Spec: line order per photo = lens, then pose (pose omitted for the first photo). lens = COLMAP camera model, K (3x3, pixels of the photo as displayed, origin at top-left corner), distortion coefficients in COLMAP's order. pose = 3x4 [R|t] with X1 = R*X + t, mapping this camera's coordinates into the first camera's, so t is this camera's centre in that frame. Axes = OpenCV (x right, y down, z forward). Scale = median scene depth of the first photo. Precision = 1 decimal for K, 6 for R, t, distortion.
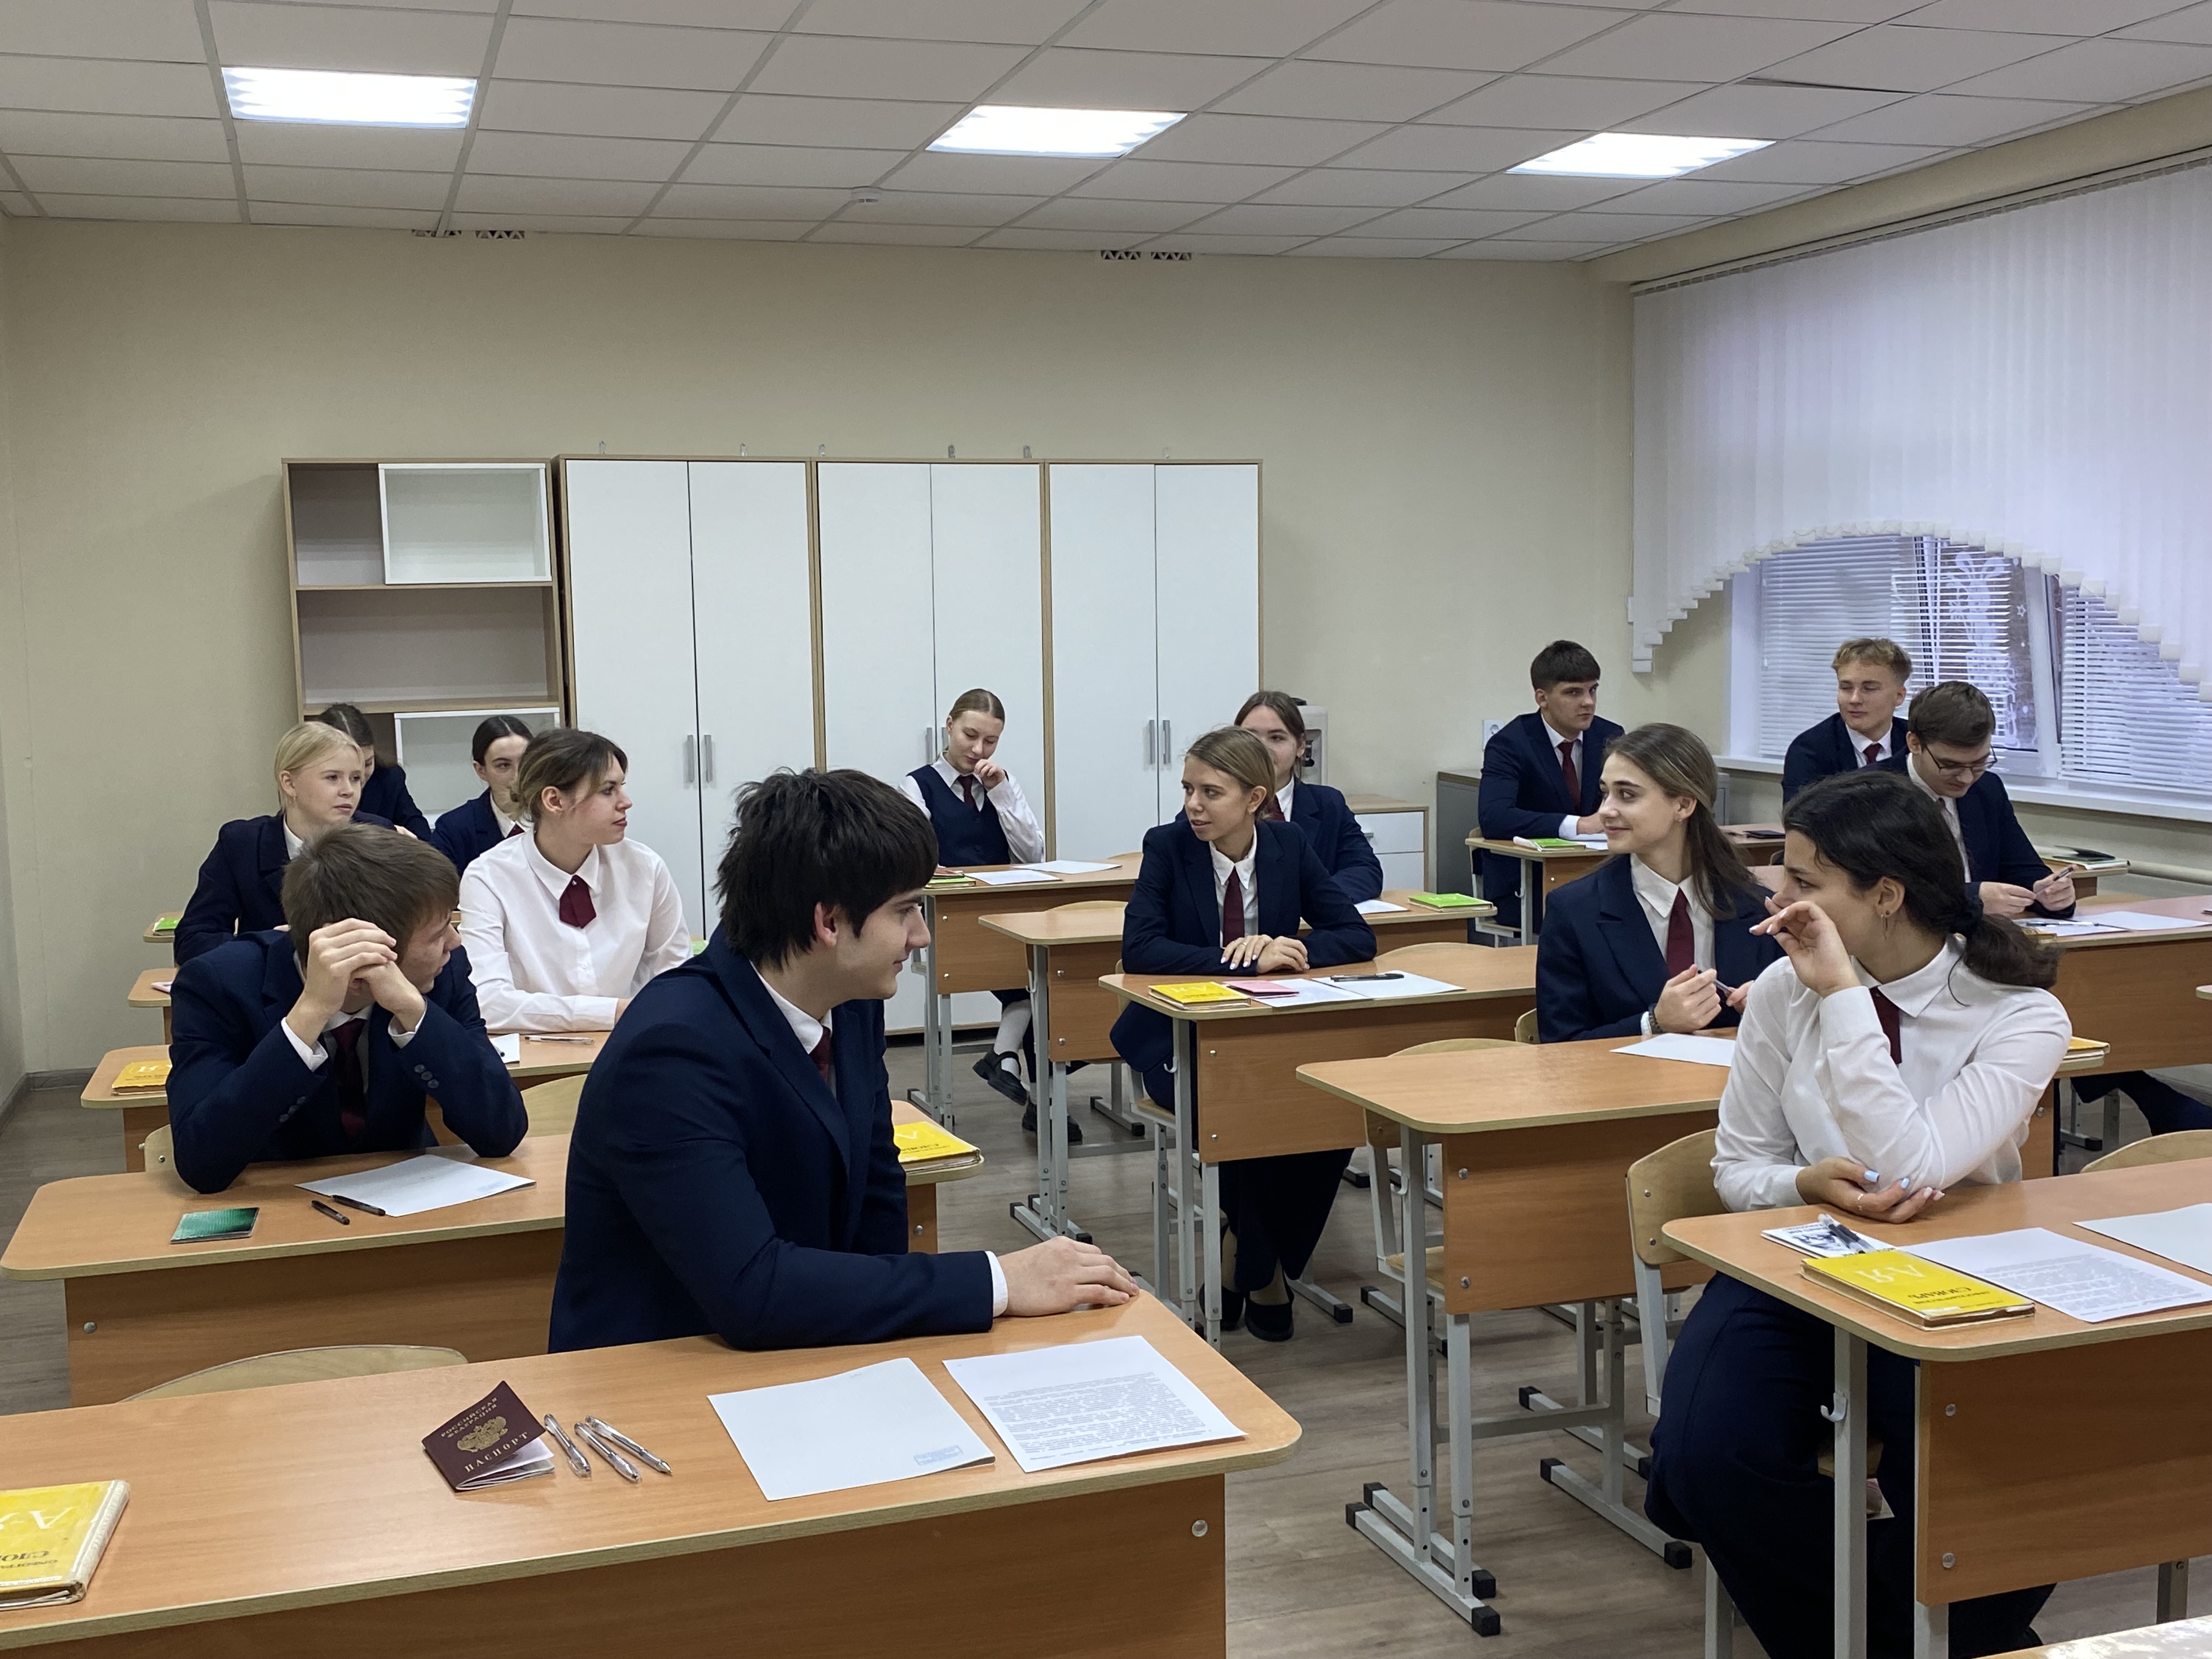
lens RADIAL K [[2242.8, 0, 1077.8], [0, 2242.8, 834.6], [0, 0, 1]] dist [0.131458, -0.390216]
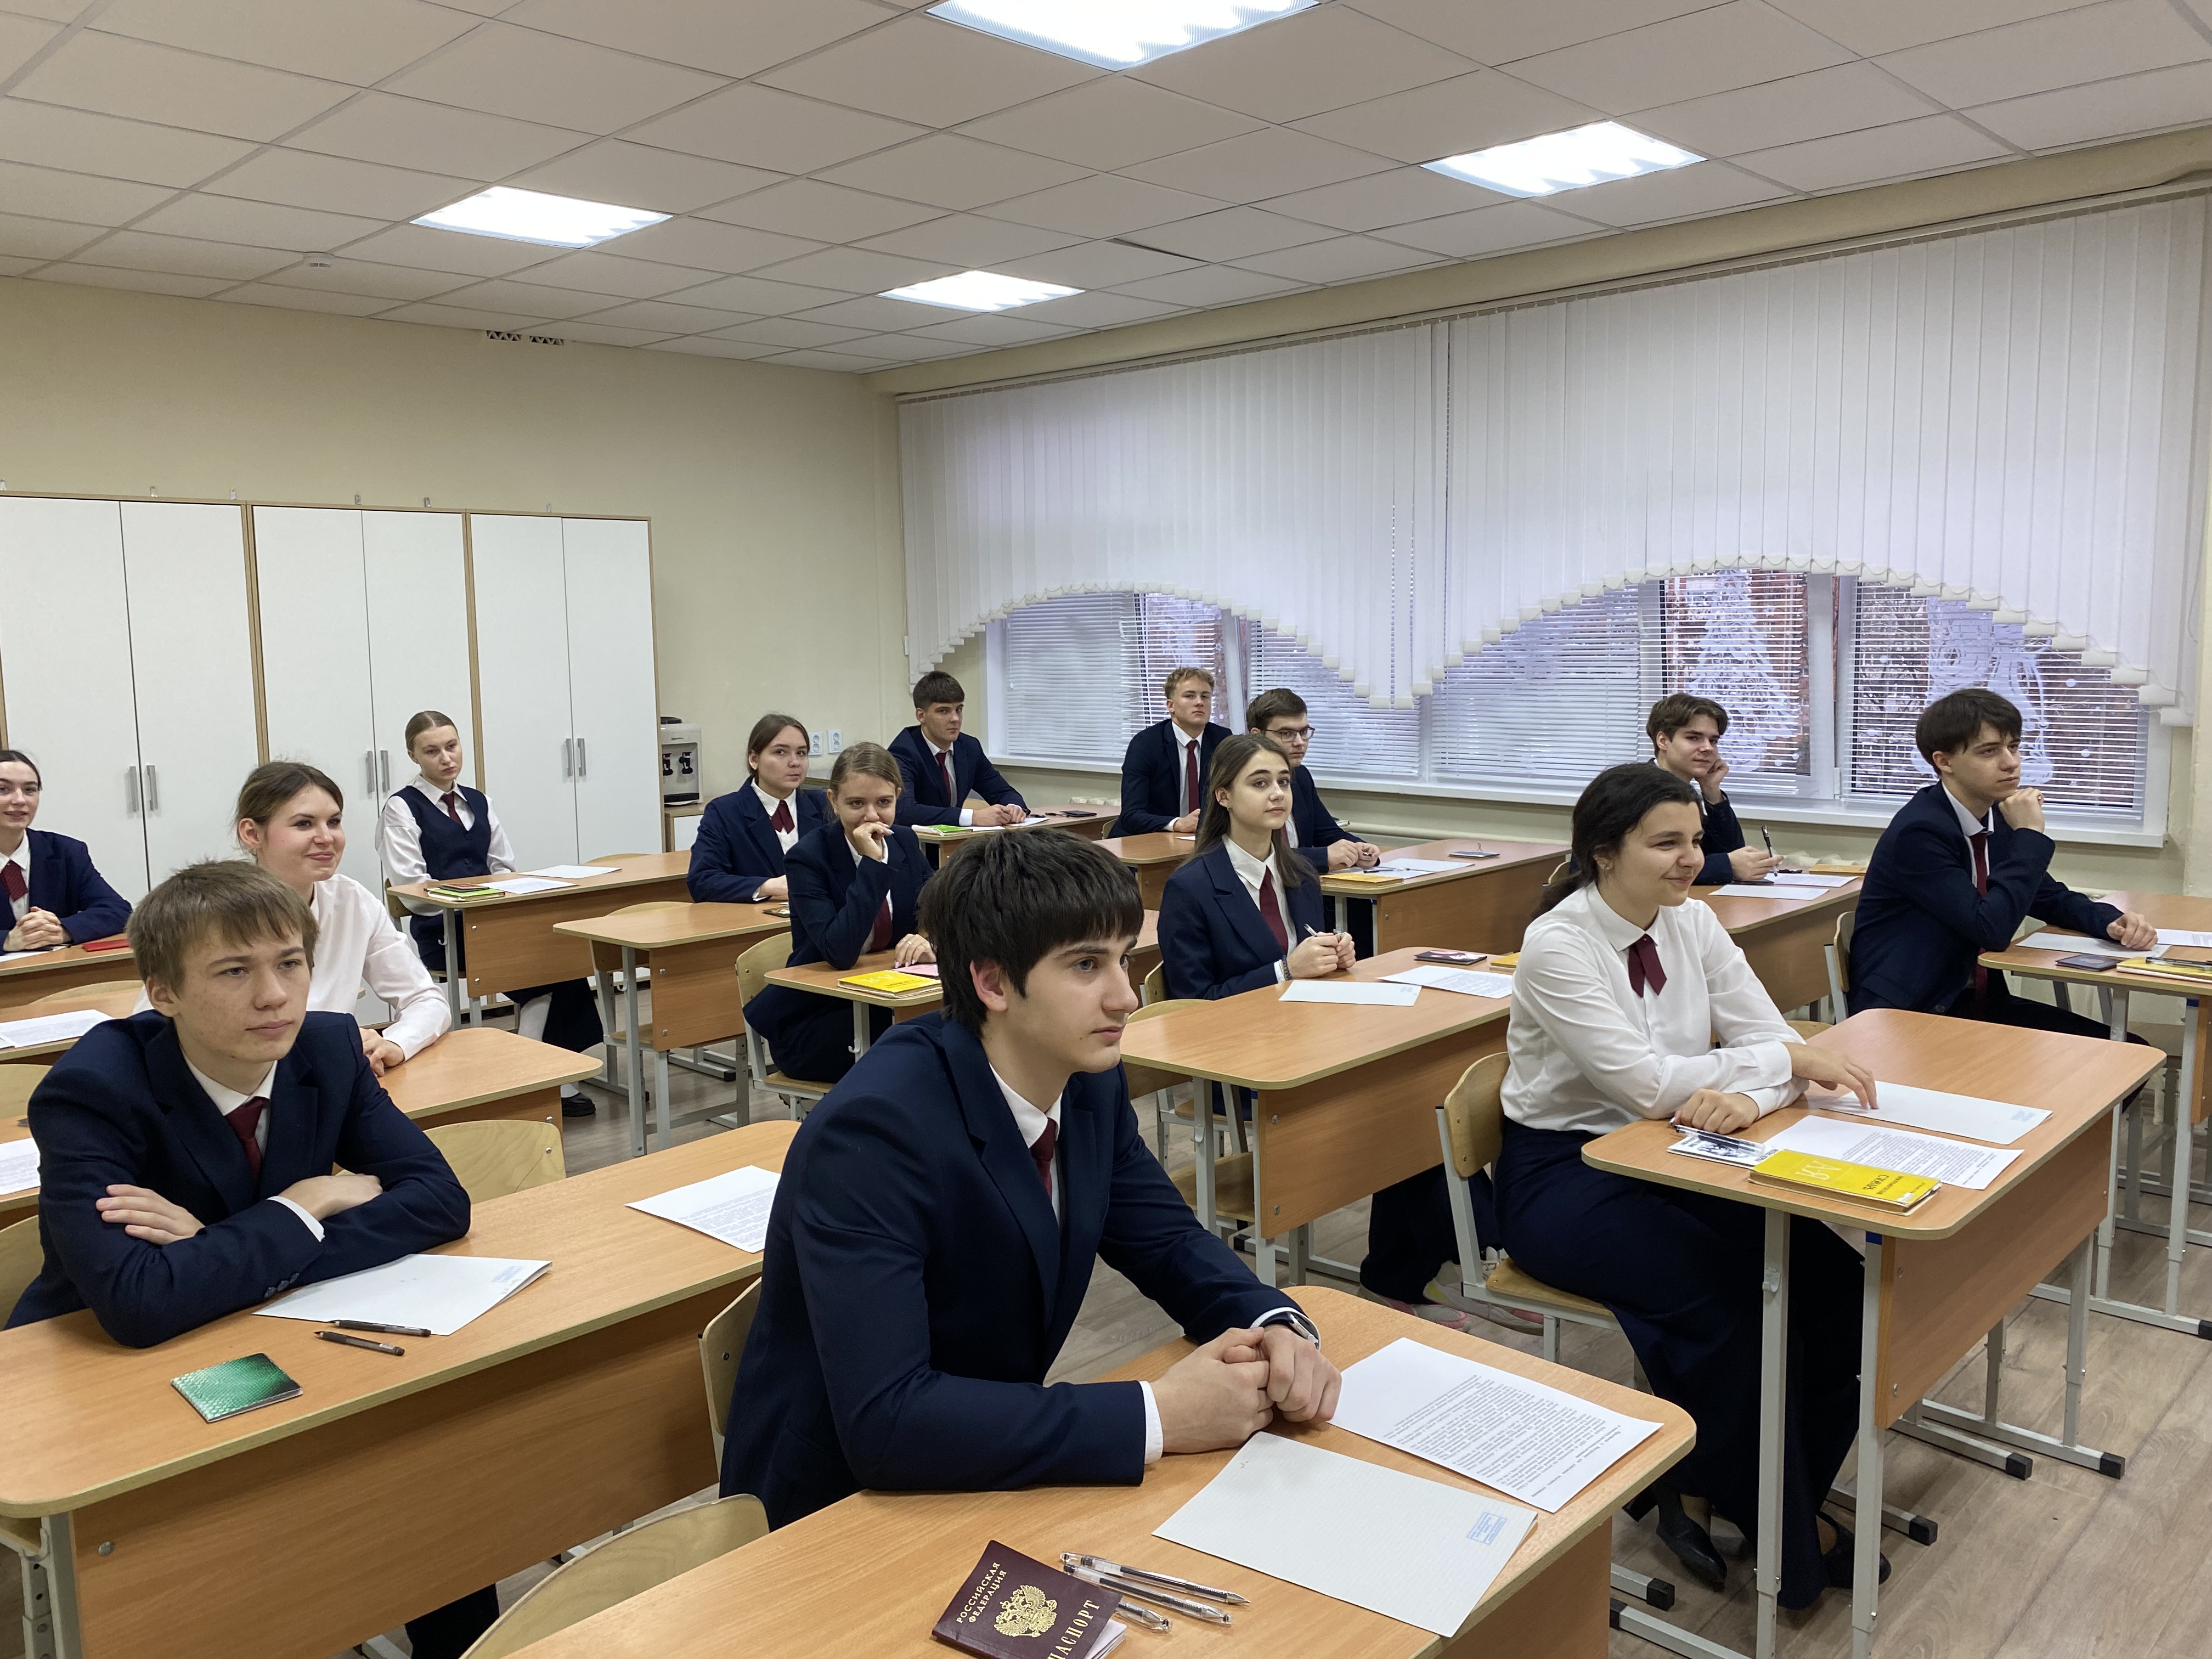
lens RADIAL K [[1677.0, 0, 1049.3], [0, 1677.0, 820.0], [0, 0, 1]] dist [0.008903, -0.013913]
pose [[0.889255, -0.047520, 0.454937, -0.171883], [0.045283, 0.998849, 0.015821, -0.014073], [-0.455166, 0.006532, 0.890383, 0.140489]]
